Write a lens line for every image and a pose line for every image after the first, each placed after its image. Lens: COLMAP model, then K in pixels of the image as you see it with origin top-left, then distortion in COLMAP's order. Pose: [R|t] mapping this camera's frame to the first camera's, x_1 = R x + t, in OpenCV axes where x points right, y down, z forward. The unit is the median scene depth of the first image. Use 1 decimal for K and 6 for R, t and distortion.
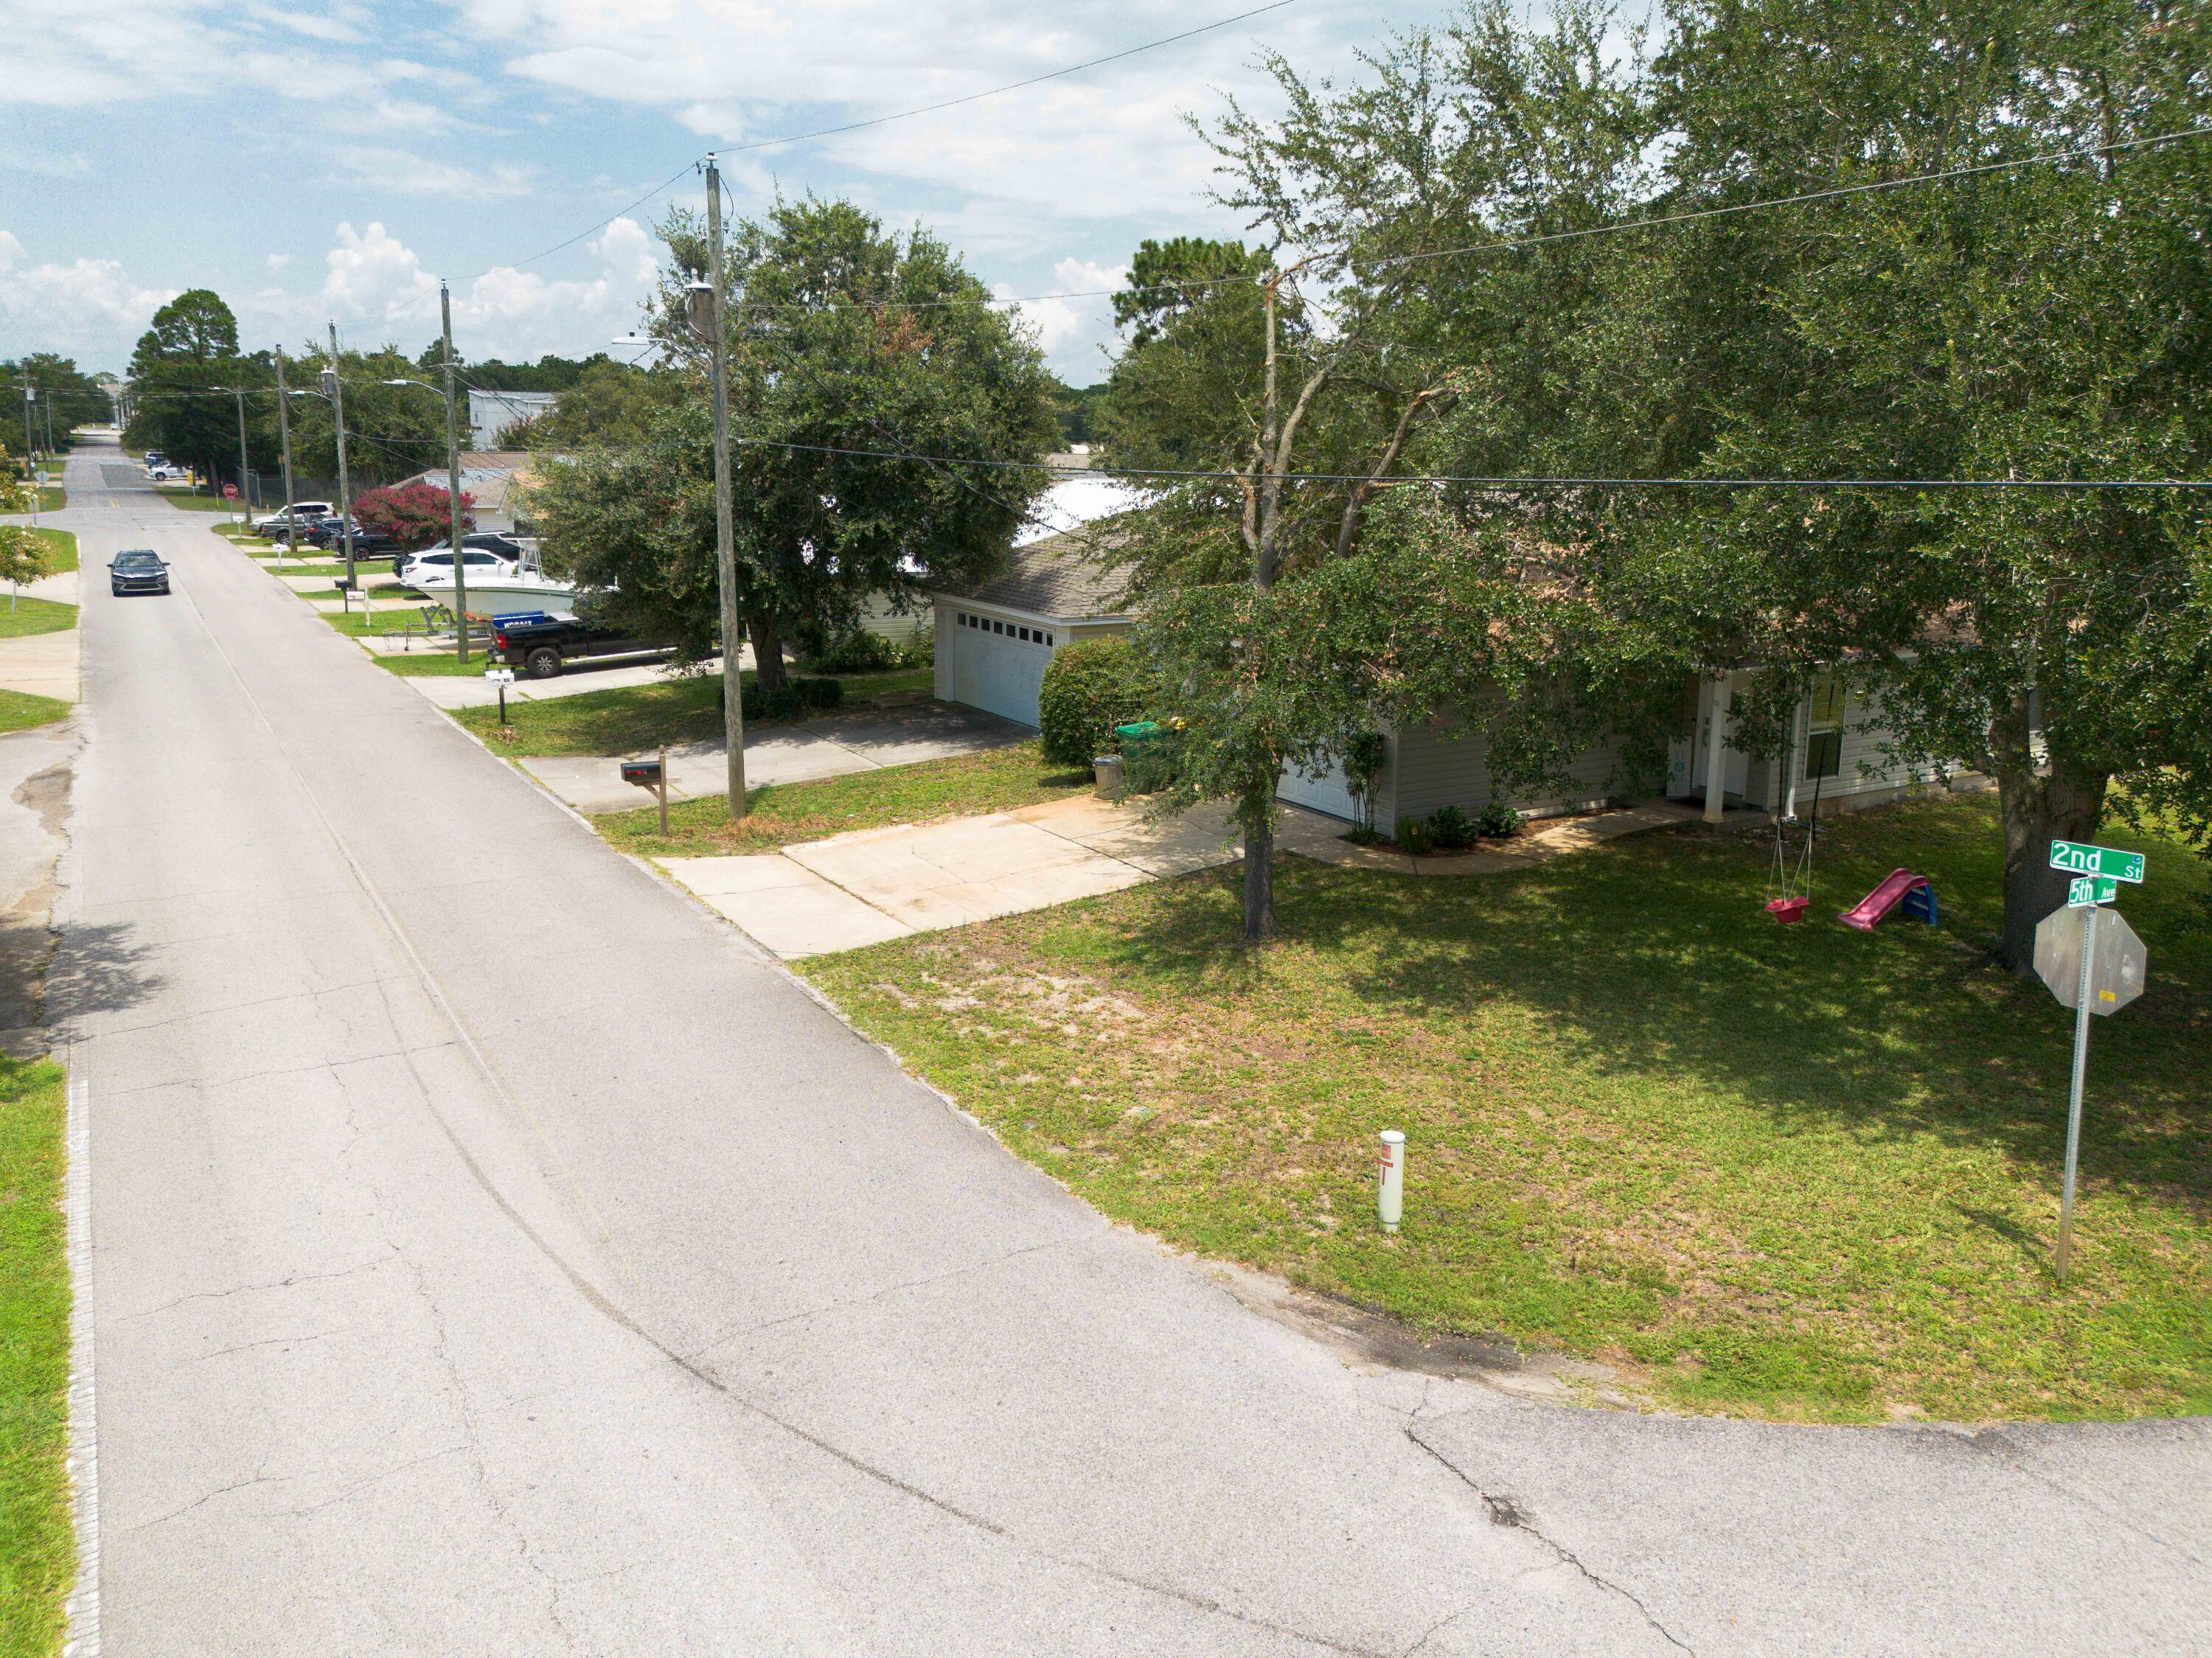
lens RADIAL K [[1585.6, 0, 1100.6], [0, 1585.6, 826.5], [0, 0, 1]] dist [0.069275, -0.071227]
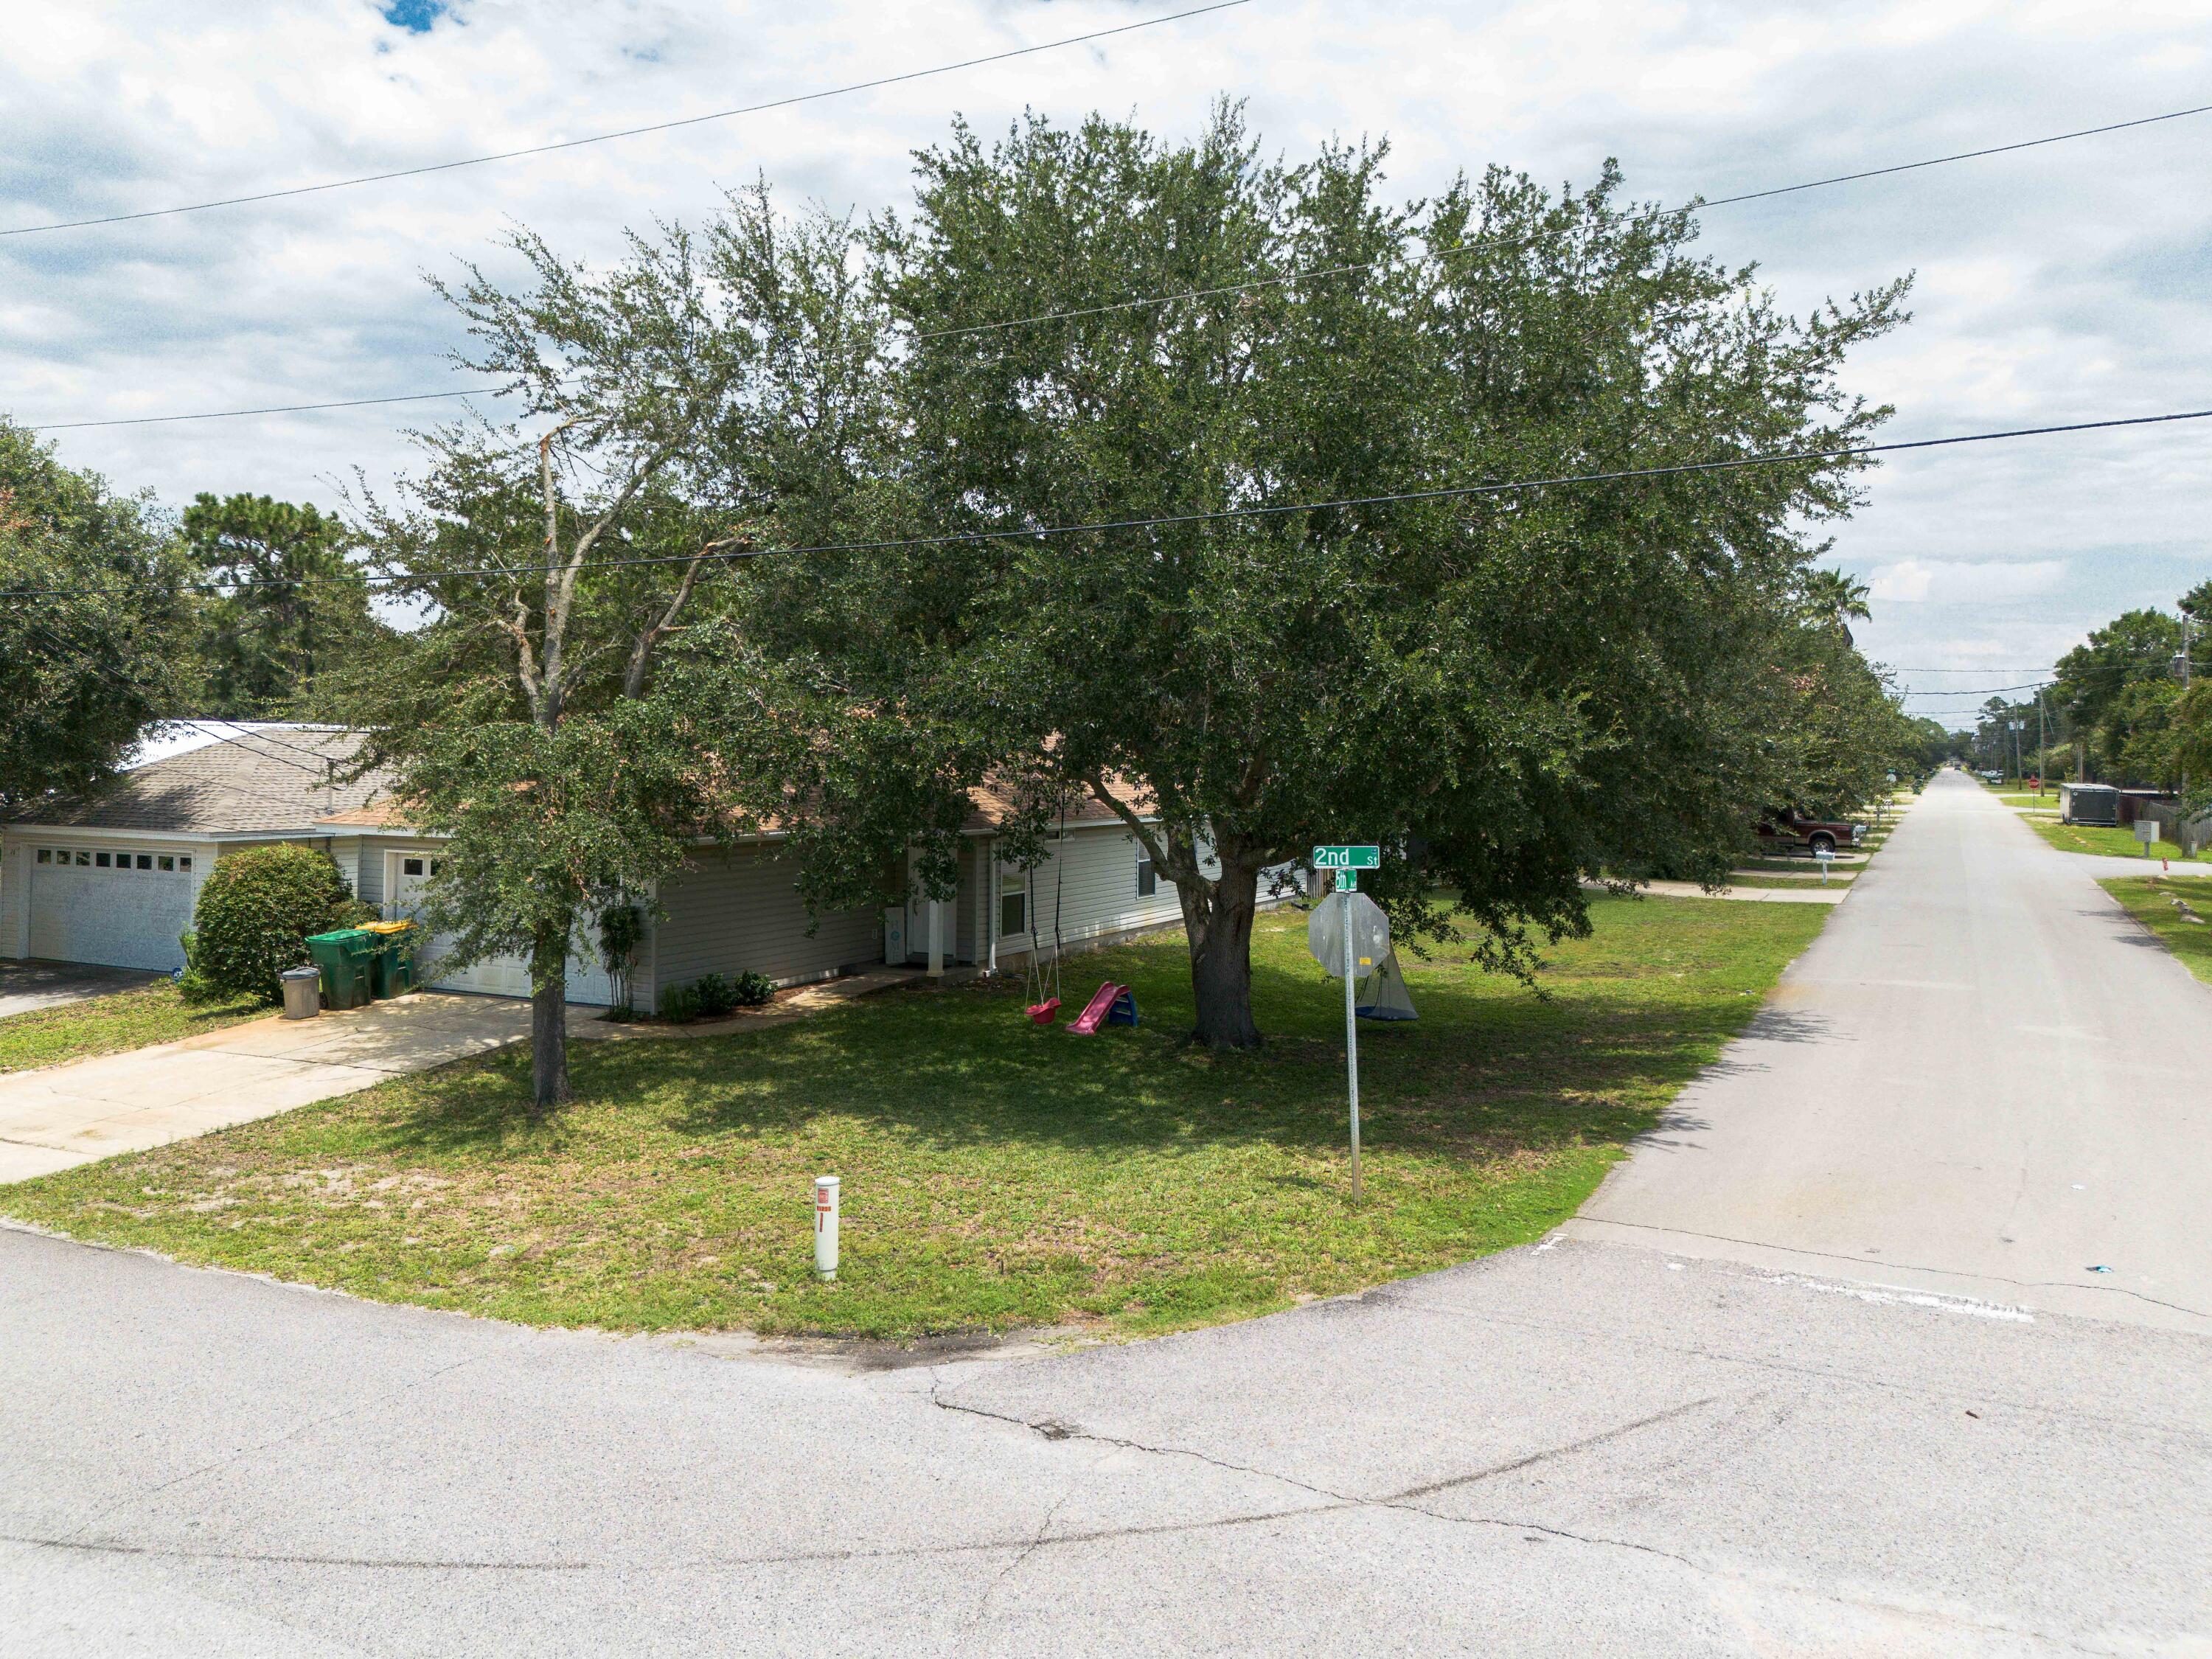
lens RADIAL K [[1585.7, 0, 1066.2], [0, 1585.7, 845.2], [0, 0, 1]] dist [0.069275, -0.071227]
pose [[0.854855, -0.024031, 0.518311, -0.135205], [0.114364, 0.983087, -0.143041, 0.094528], [-0.506107, 0.181555, 0.843145, 0.014581]]
